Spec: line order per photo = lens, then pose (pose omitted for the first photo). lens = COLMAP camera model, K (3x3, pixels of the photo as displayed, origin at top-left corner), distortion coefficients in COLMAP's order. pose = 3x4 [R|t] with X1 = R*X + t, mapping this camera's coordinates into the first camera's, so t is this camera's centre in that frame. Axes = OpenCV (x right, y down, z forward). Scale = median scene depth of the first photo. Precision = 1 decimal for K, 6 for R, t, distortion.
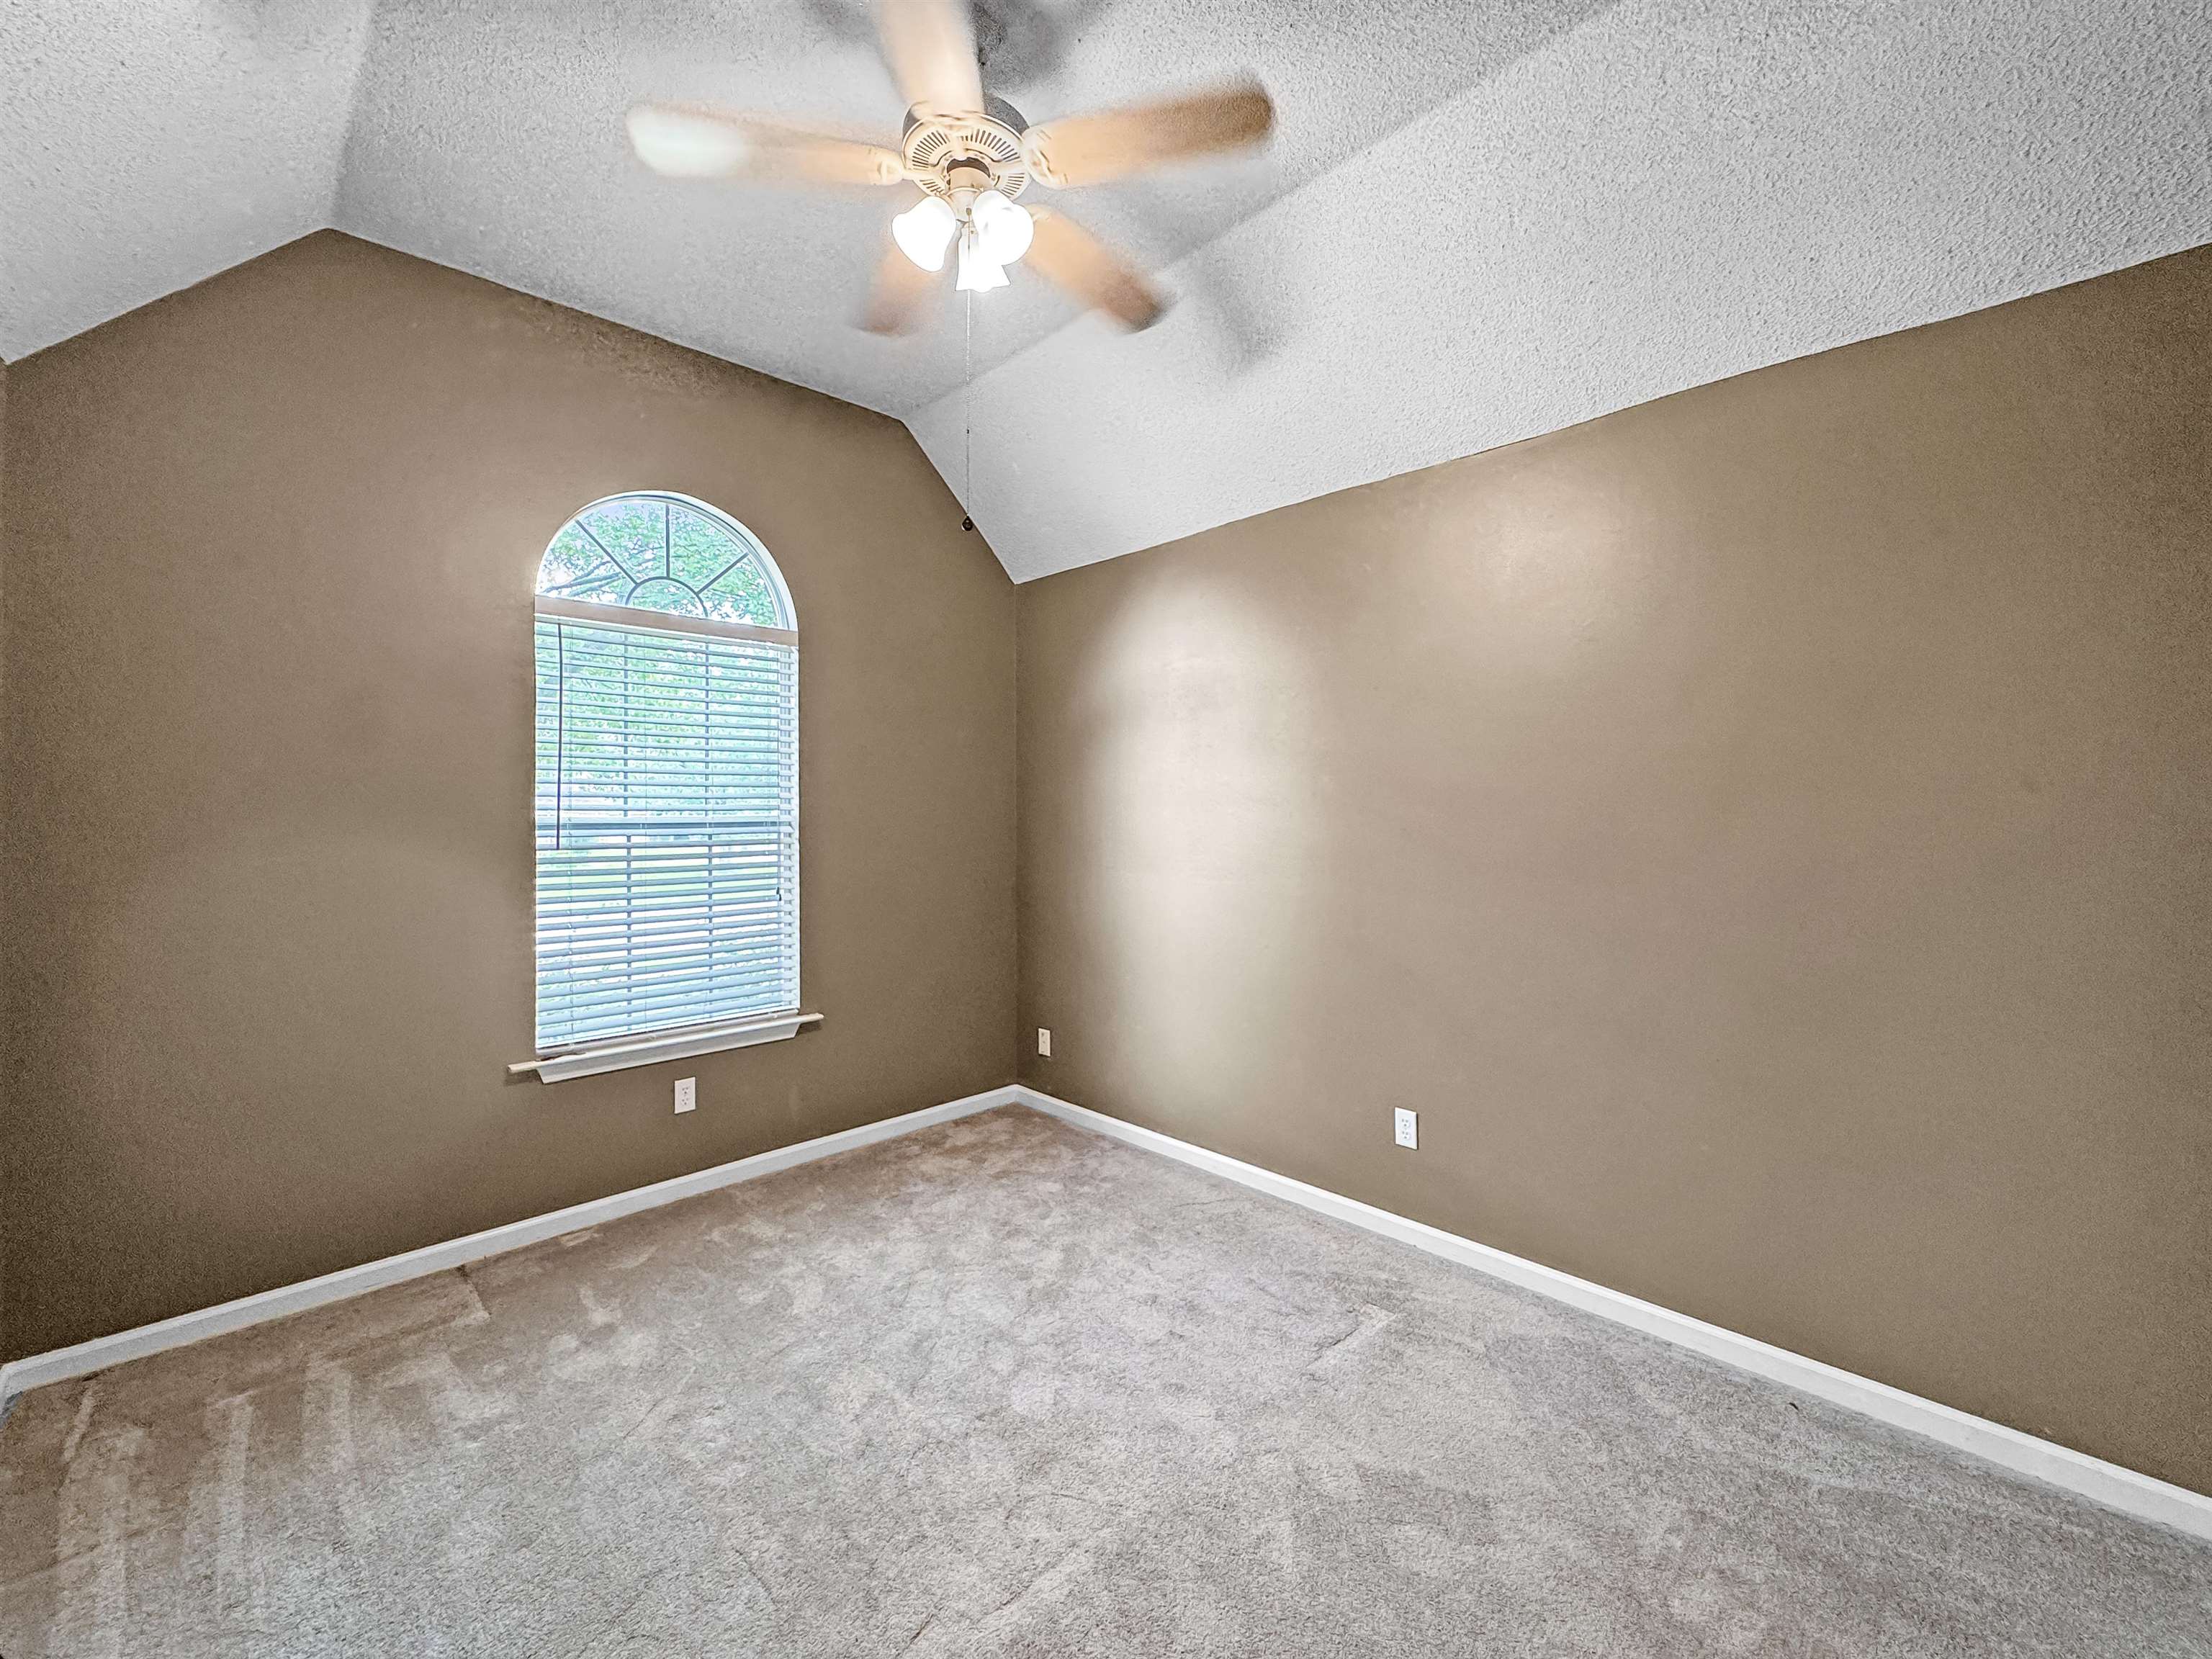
lens RADIAL K [[901.0, 0, 1103.8], [0, 901.0, 814.8], [0, 0, 1]] dist [-0.001032, -0.000138]
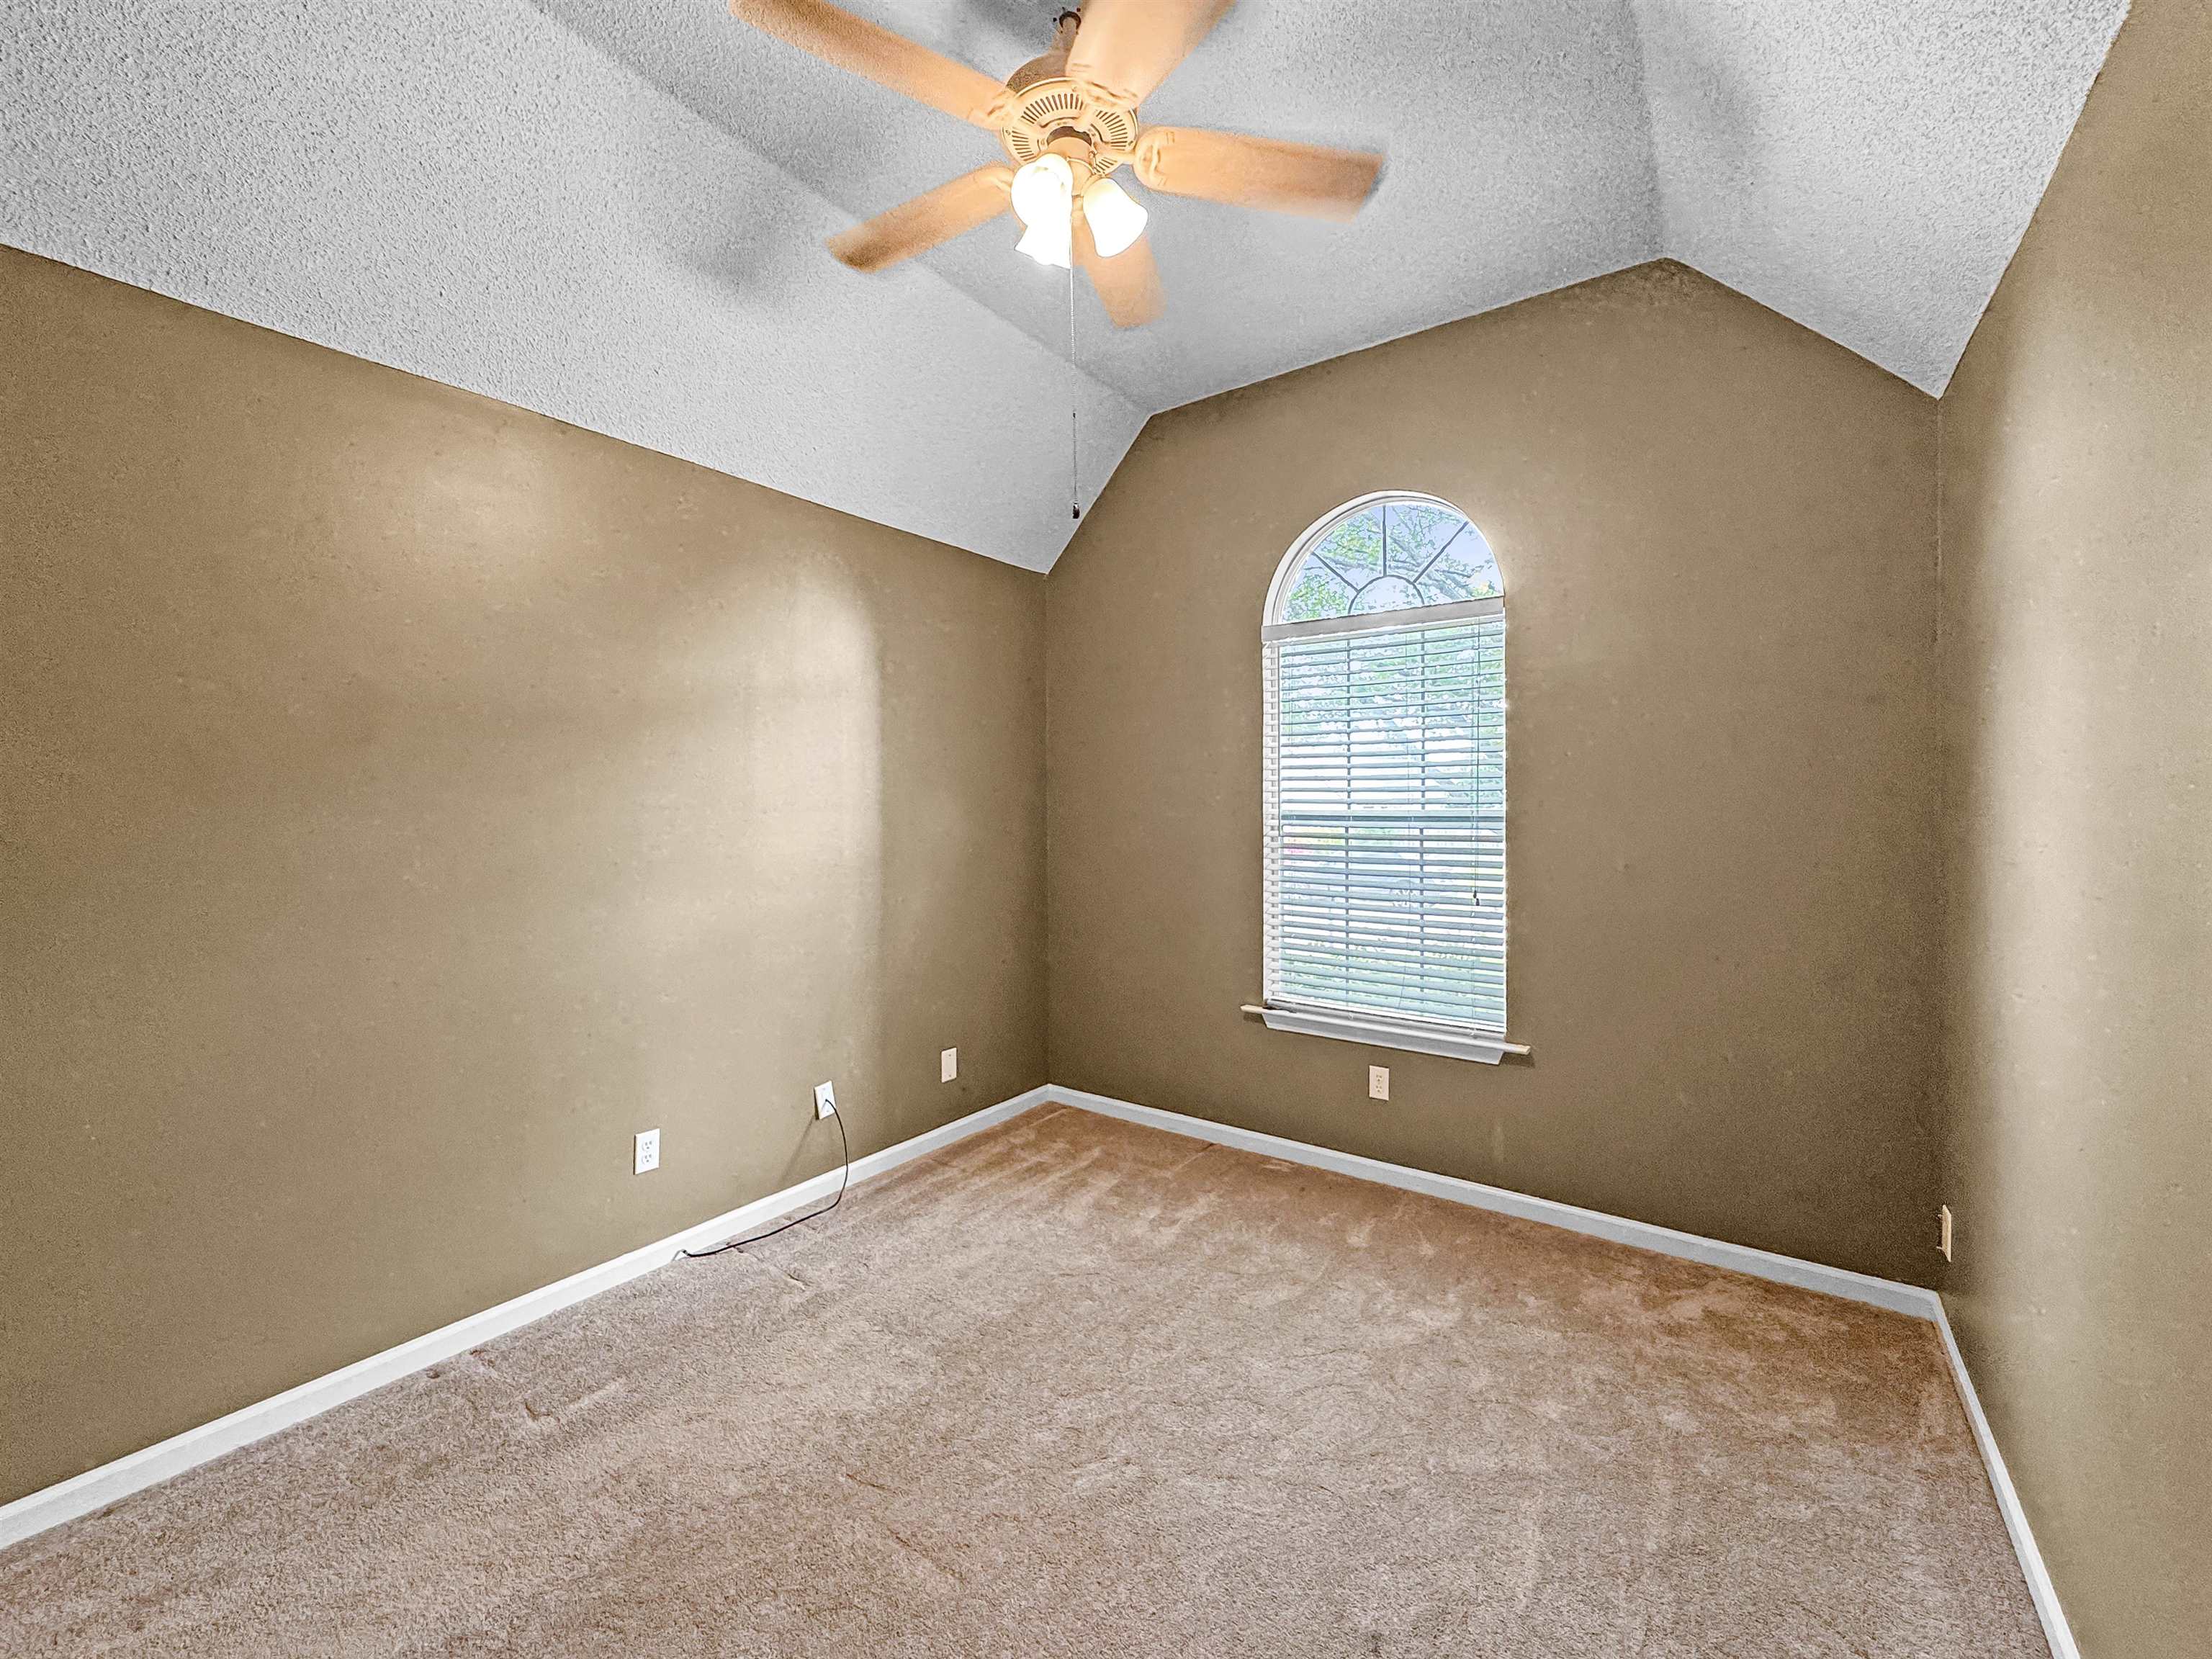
lens RADIAL K [[898.7, 0, 1099.1], [0, 898.7, 820.0], [0, 0, 1]] dist [-0.001310, -0.000067]
pose [[0.160554, 0.020291, -0.986818, 0.497234], [-0.002315, 0.999794, 0.020182, -0.006419], [0.987024, -0.000955, 0.160568, 0.538824]]
